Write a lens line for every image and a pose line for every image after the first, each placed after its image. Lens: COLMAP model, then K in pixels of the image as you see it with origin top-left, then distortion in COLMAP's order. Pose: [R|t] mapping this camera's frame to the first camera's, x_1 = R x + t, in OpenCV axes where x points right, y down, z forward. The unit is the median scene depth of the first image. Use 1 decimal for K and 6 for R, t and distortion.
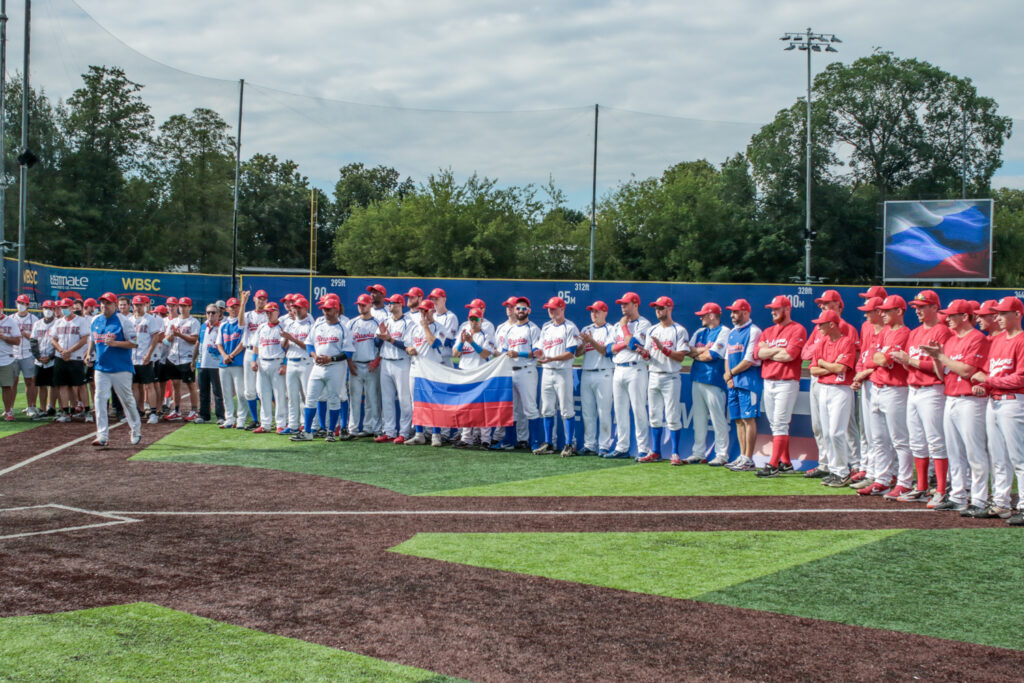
lens RADIAL K [[1320.8, 0, 496.6], [0, 1320.8, 349.4], [0, 0, 1]] dist [-0.056446, 0.000000]
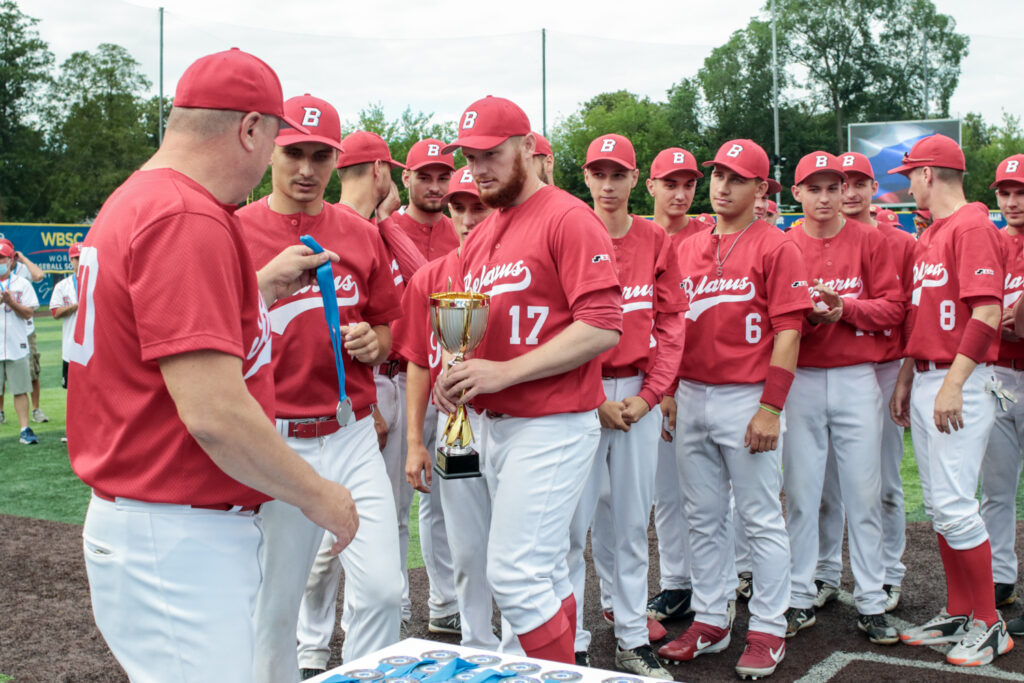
lens RADIAL K [[1320.8, 0, 503.7], [0, 1320.8, 354.8], [0, 0, 1]] dist [-0.056446, 0.000000]
pose [[0.993275, -0.046057, 0.106223, -0.058838], [0.041170, 0.998010, 0.047755, -0.001094], [-0.108211, -0.043061, 0.993195, 0.064483]]
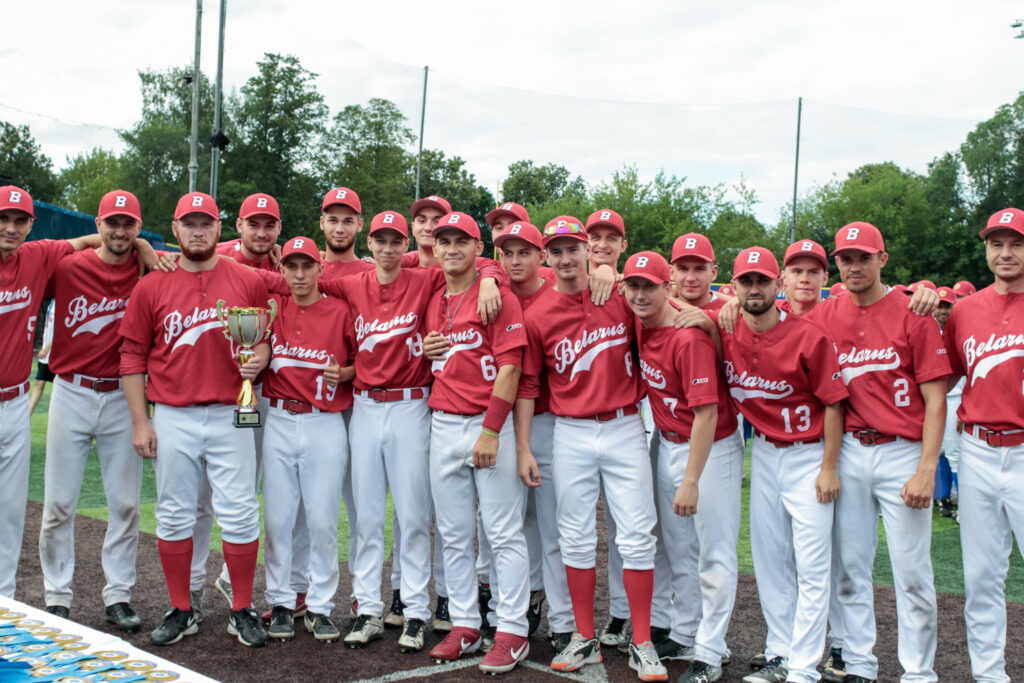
lens RADIAL K [[1320.8, 0, 500.3], [0, 1320.8, 356.7], [0, 0, 1]] dist [-0.056446, 0.000000]
pose [[0.995161, 0.024908, -0.095048, -0.040087], [-0.024794, 0.999690, 0.002376, -0.000116], [0.095078, -0.000008, 0.995470, 0.054584]]
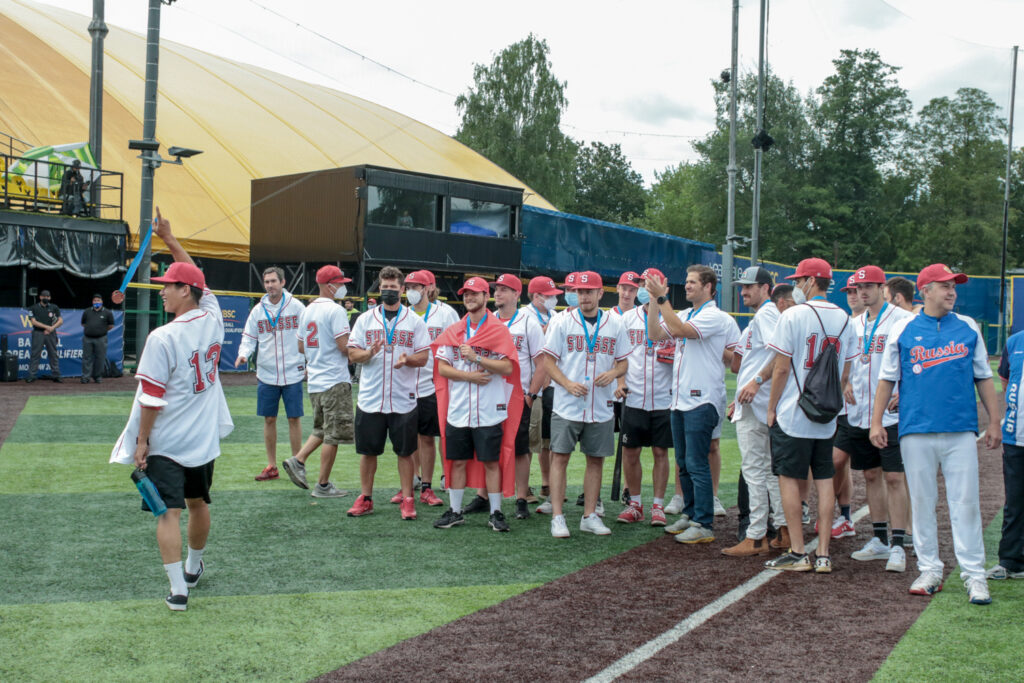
lens RADIAL K [[1320.8, 0, 515.4], [0, 1320.8, 352.7], [0, 0, 1]] dist [-0.056446, 0.000000]
pose [[0.853912, 0.018620, -0.520085, -0.023630], [-0.020728, 0.999784, 0.001762, -0.001862], [0.520005, 0.009276, 0.854113, 0.097321]]
